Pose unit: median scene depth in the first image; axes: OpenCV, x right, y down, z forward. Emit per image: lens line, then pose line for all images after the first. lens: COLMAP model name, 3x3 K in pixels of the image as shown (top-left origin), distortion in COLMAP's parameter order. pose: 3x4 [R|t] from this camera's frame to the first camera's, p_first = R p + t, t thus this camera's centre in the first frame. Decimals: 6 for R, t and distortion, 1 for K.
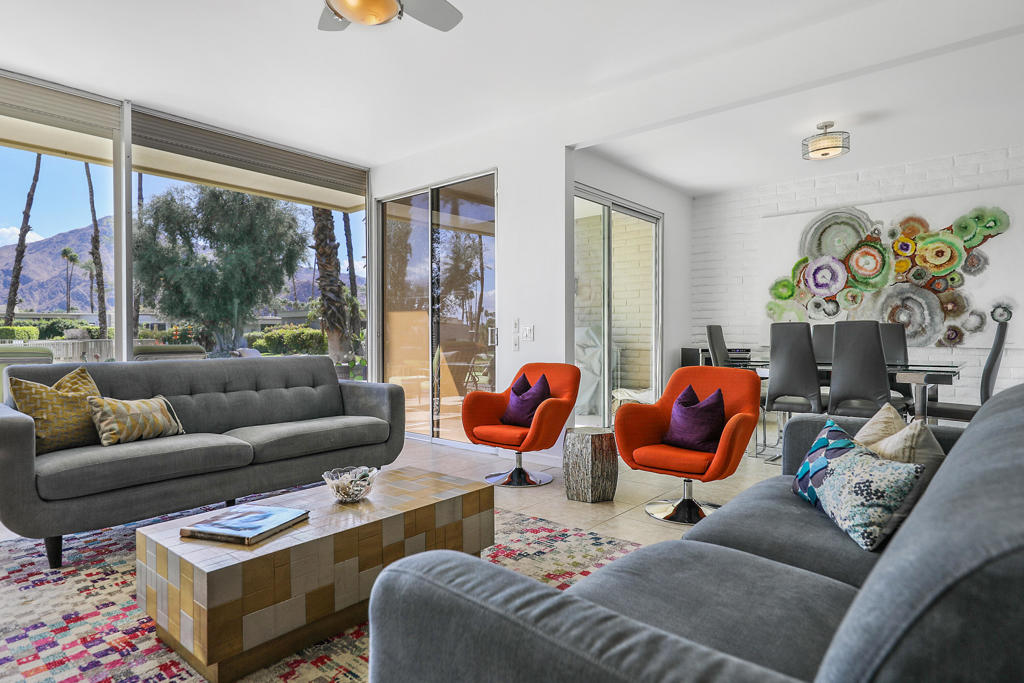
lens RADIAL K [[587.5, 0, 514.9], [0, 587.5, 340.2], [0, 0, 1]] dist [0.001096, -0.002929]
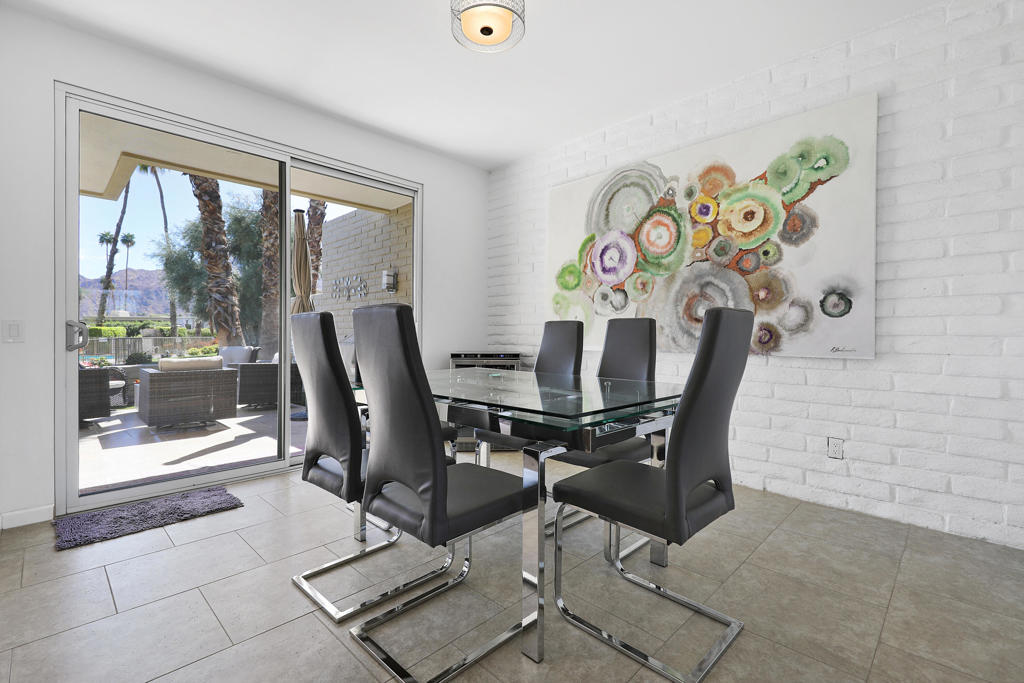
lens RADIAL K [[450.8, 0, 507.3], [0, 450.8, 339.9], [0, 0, 1]] dist [-0.000620, -0.000472]
pose [[0.995757, 0.003245, -0.091966, 0.473239], [-0.002908, 0.999989, 0.003790, -0.006151], [0.091977, -0.003506, 0.995755, 0.439889]]
